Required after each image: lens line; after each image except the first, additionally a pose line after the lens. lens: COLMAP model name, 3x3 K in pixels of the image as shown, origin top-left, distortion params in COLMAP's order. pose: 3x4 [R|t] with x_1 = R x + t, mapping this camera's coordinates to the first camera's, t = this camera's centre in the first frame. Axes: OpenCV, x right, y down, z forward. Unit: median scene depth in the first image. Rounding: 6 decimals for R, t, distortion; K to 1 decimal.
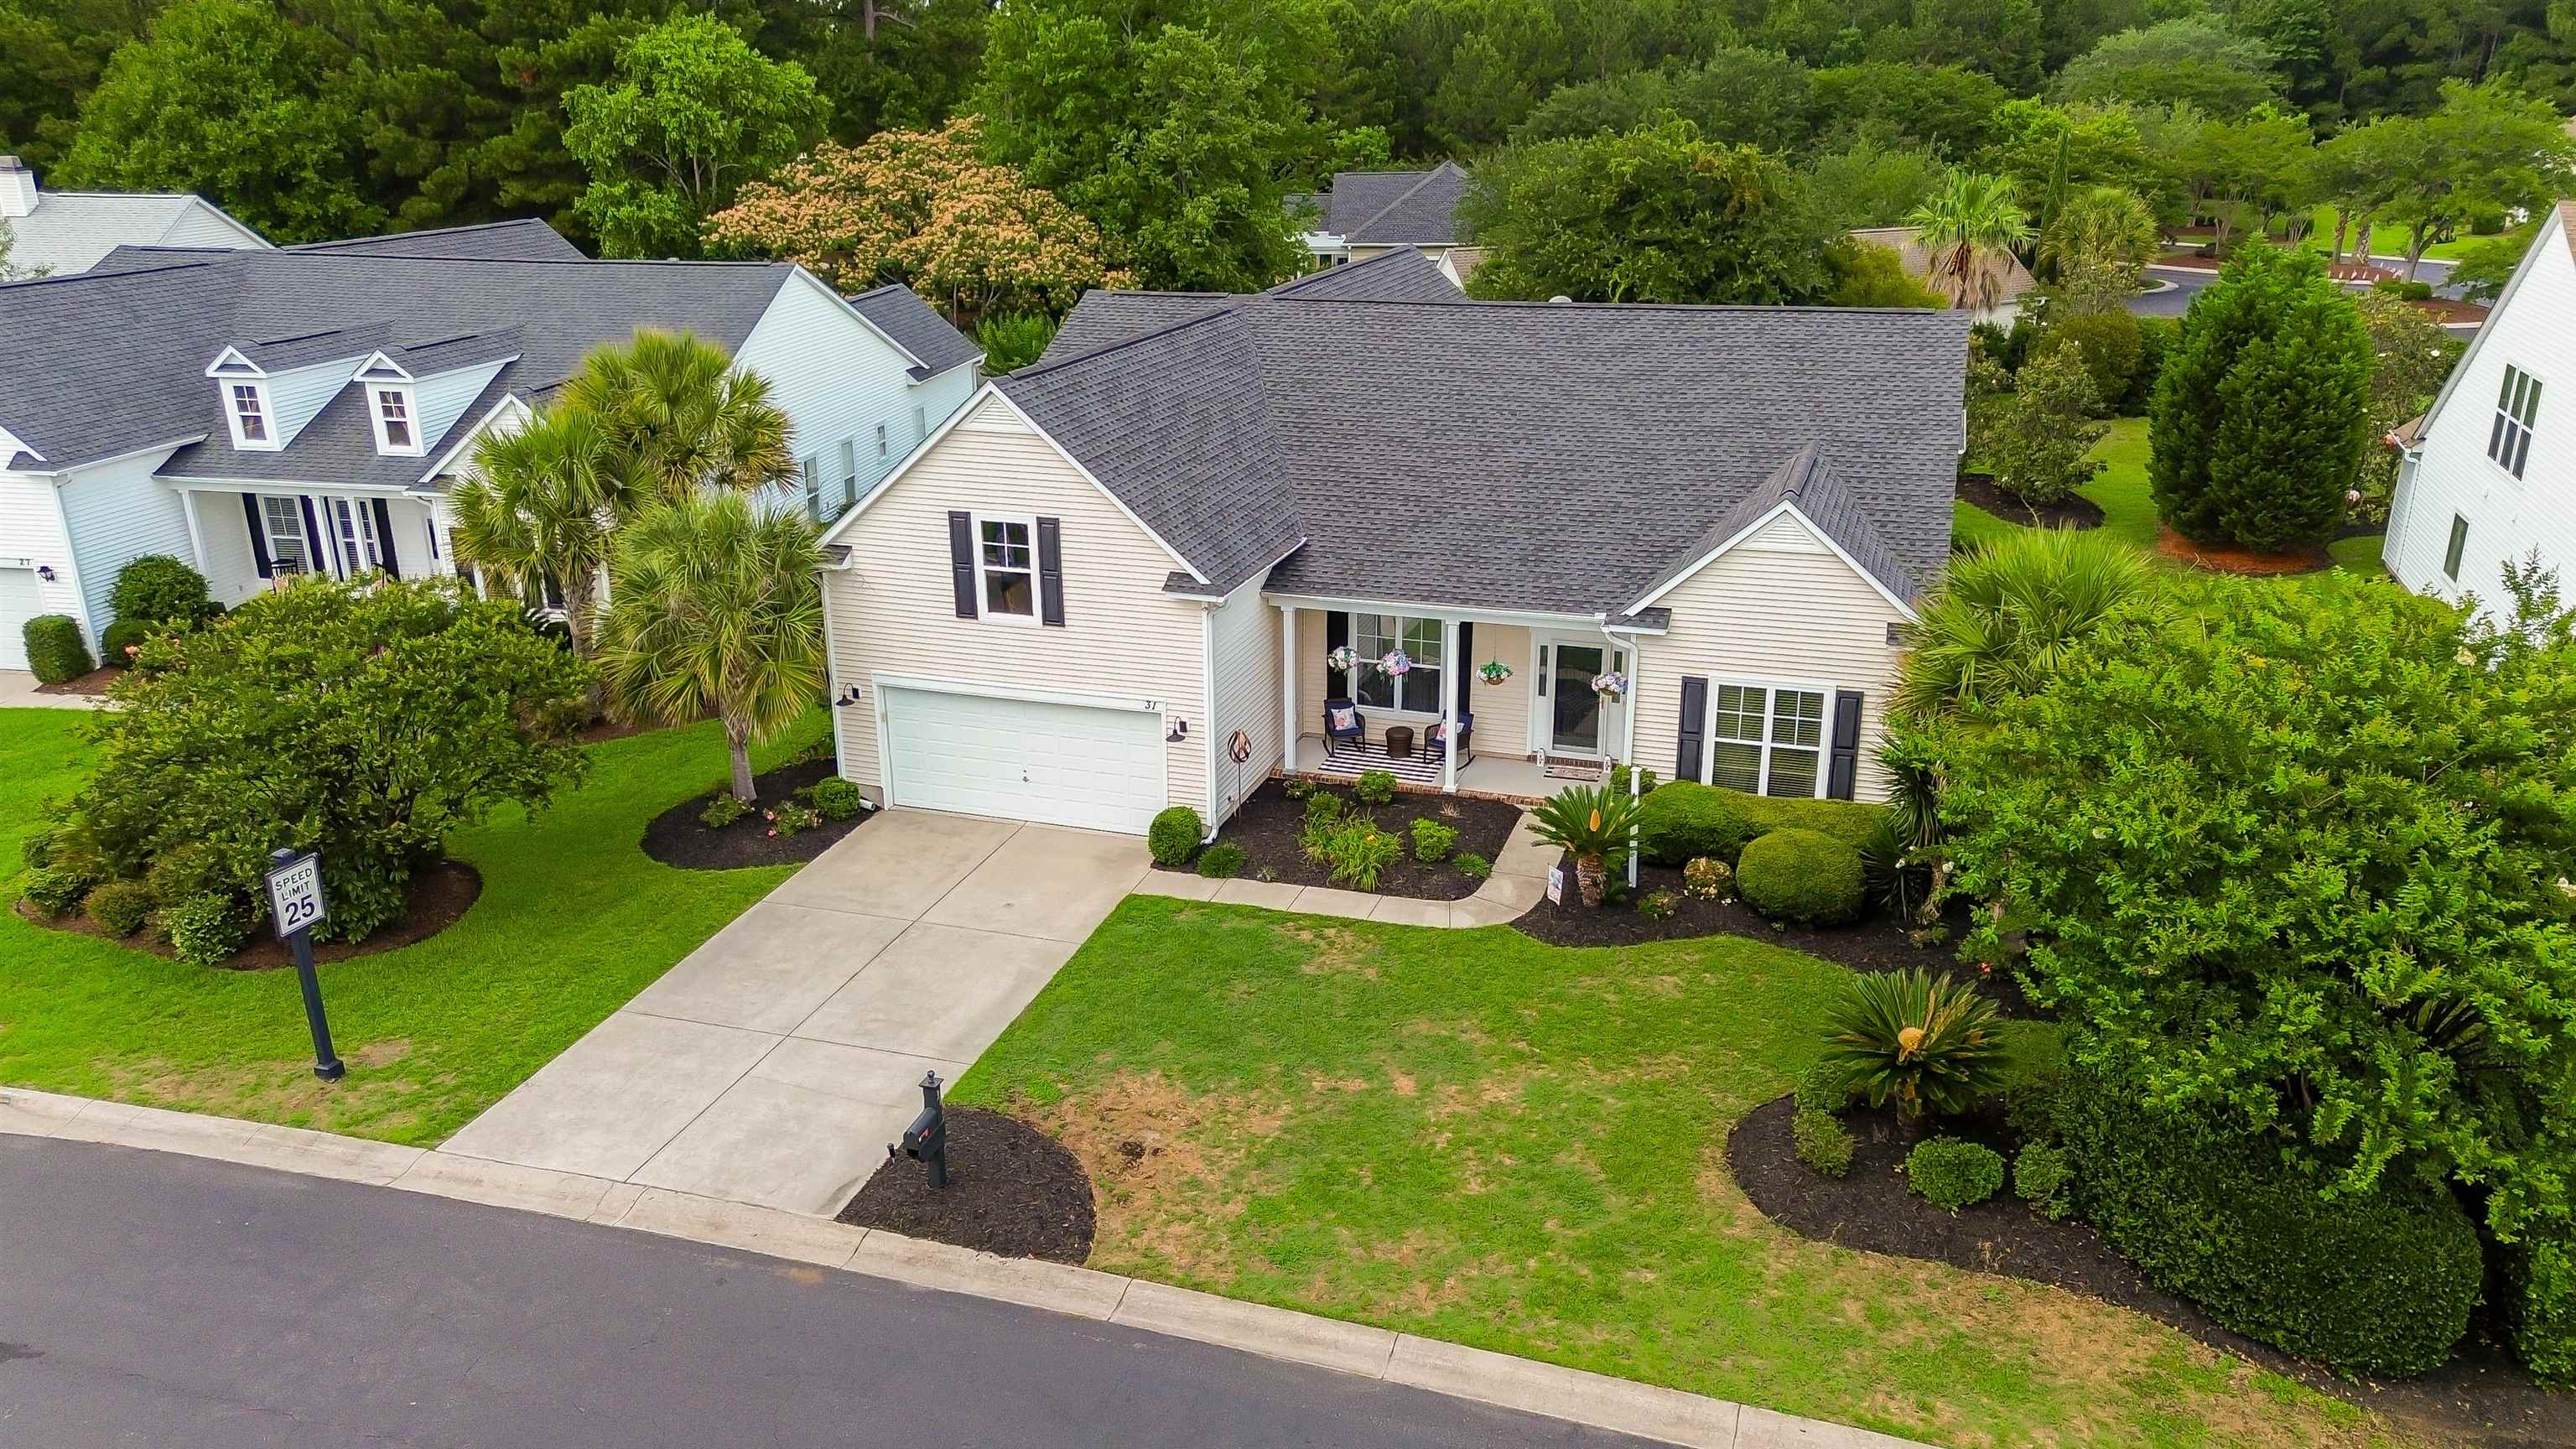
lens RADIAL K [[1827.6, 0, 1288.2], [0, 1827.6, 777.1], [0, 0, 1]] dist [0.079335, -0.009518]
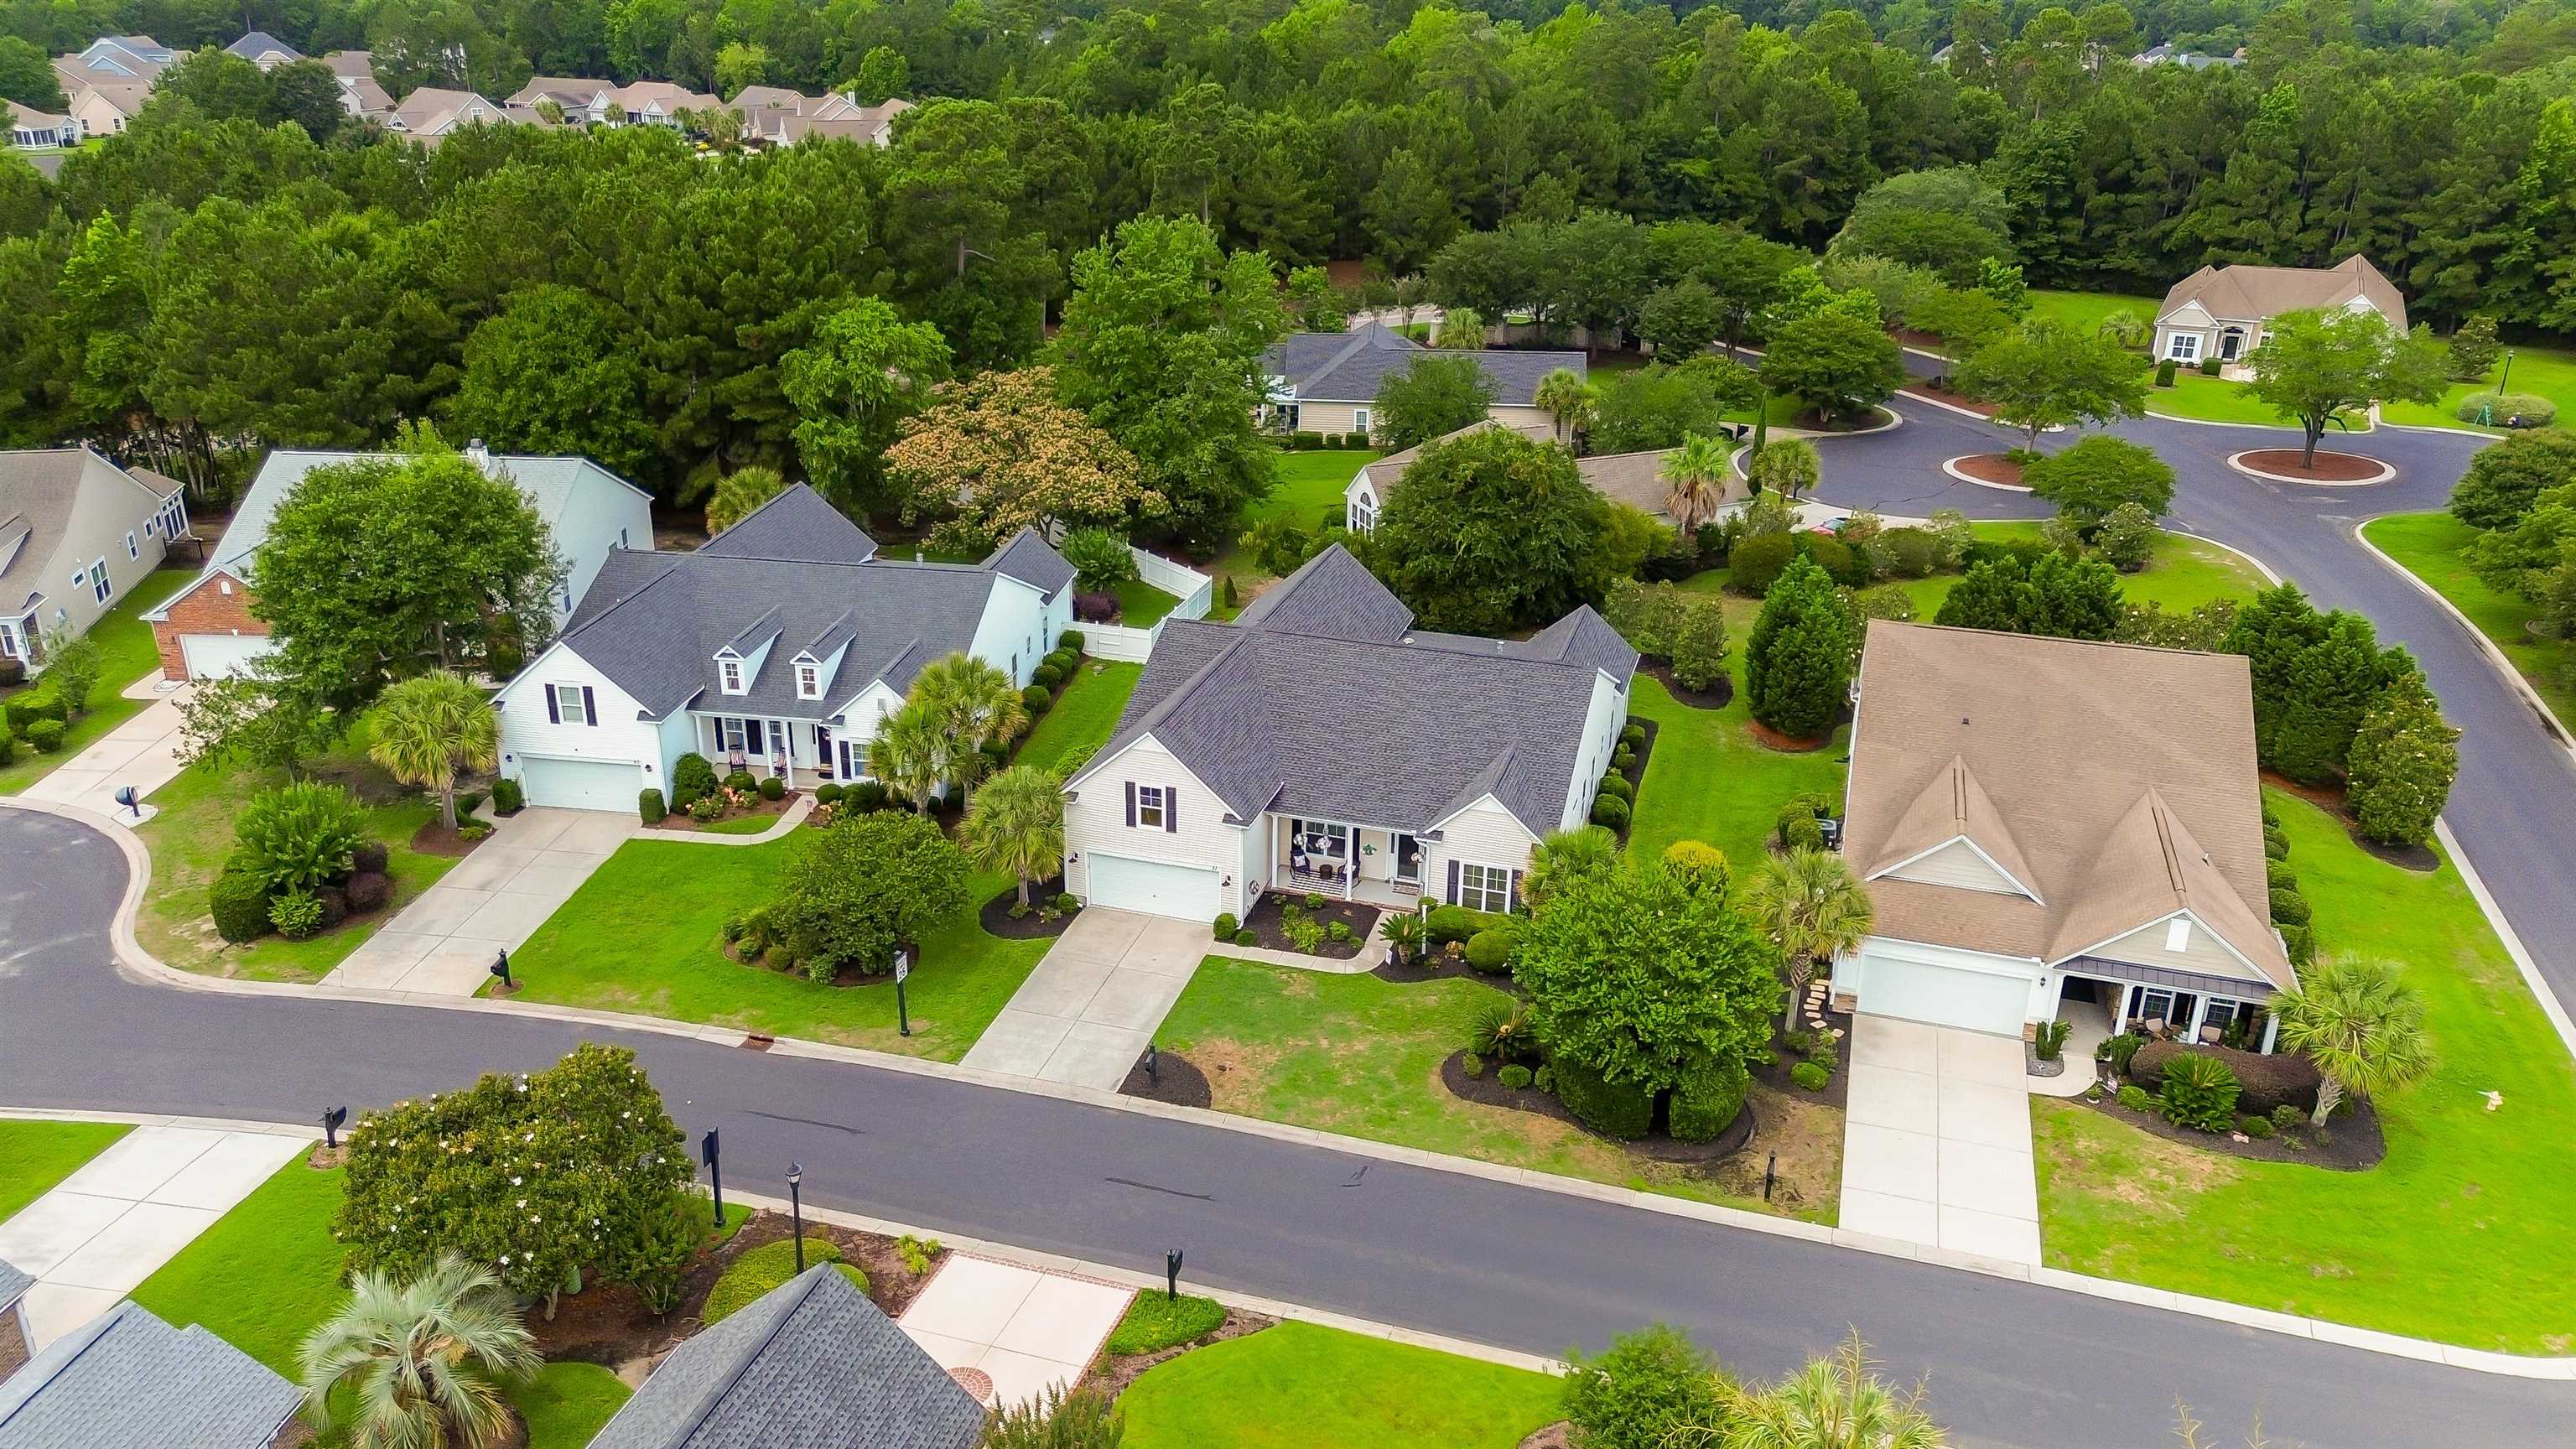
lens RADIAL K [[1827.6, 0, 1286.2], [0, 1827.6, 767.0], [0, 0, 1]] dist [0.079335, -0.009518]
pose [[0.999413, 0.008526, 0.033168, -0.063751], [-0.010486, 0.998181, 0.059368, -0.300767], [-0.032602, -0.059681, 0.997685, -1.252274]]
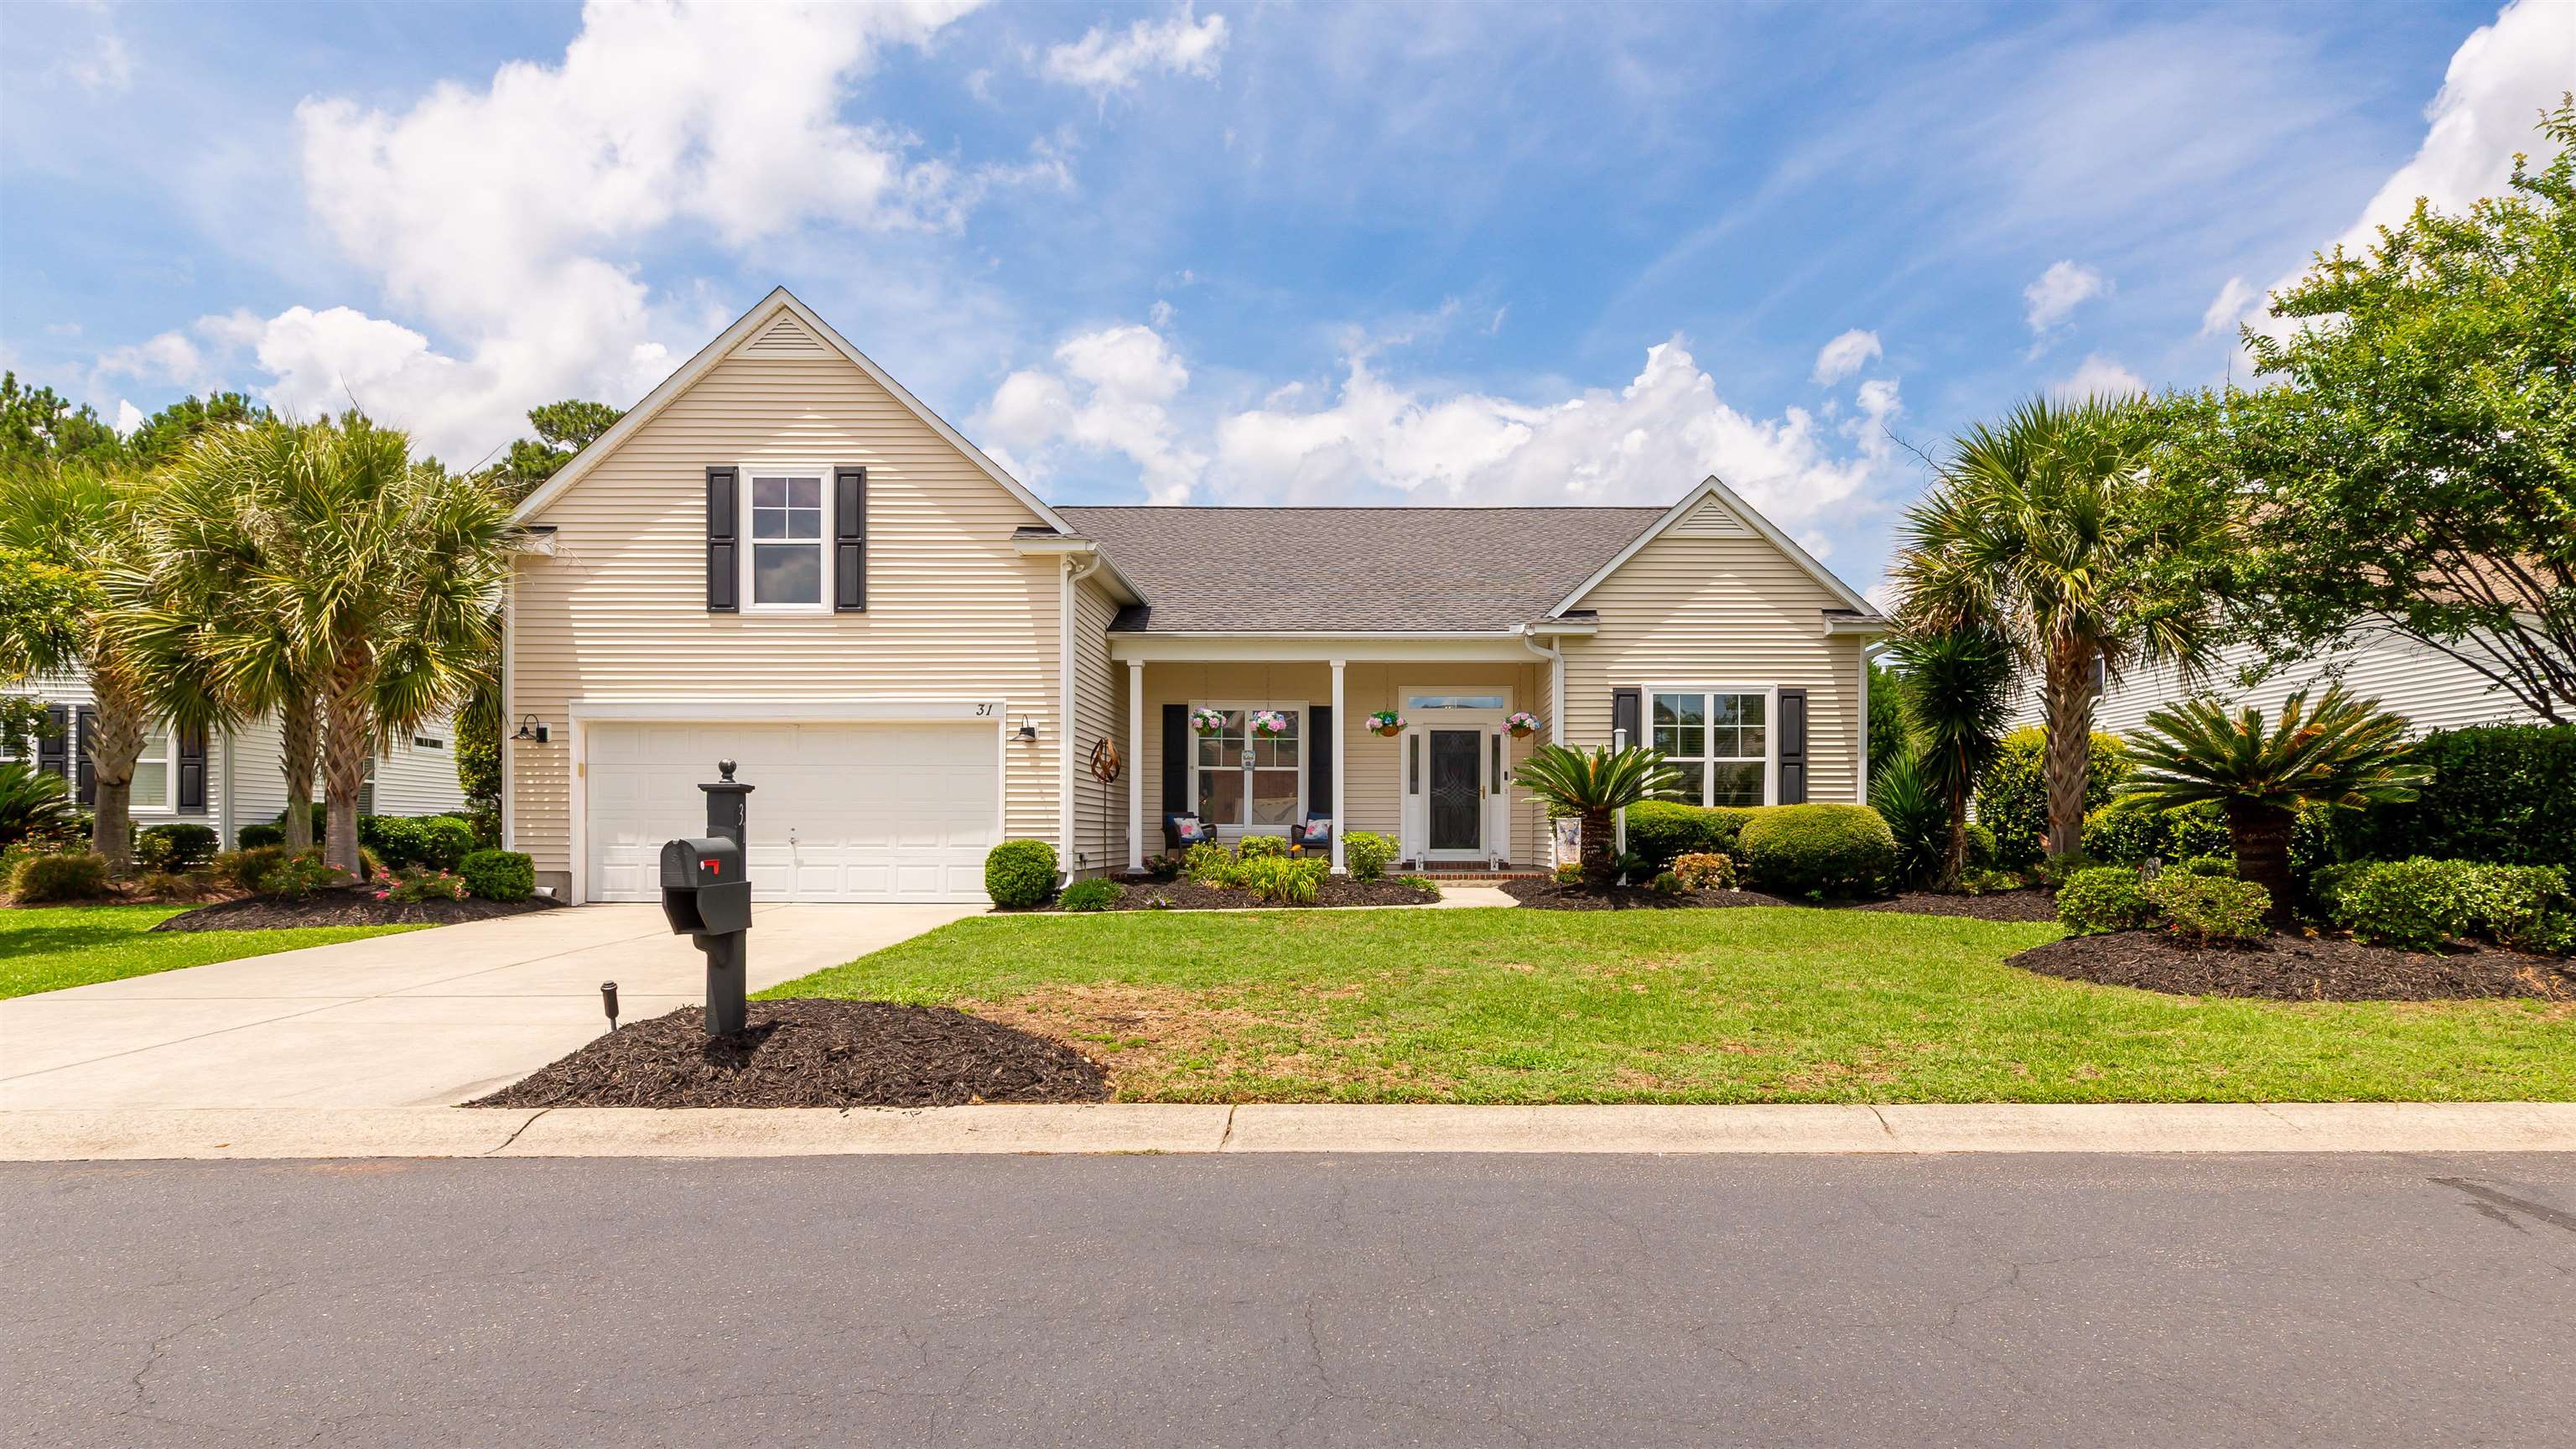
lens RADIAL K [[1393.4, 0, 1364.3], [0, 1393.4, 845.2], [0, 0, 1]] dist [0.017872, -0.006314]
pose [[0.949418, 0.005858, 0.313960, -0.108768], [0.102212, 0.939612, -0.326621, 0.222087], [-0.296914, 0.342190, 0.891486, 0.458885]]
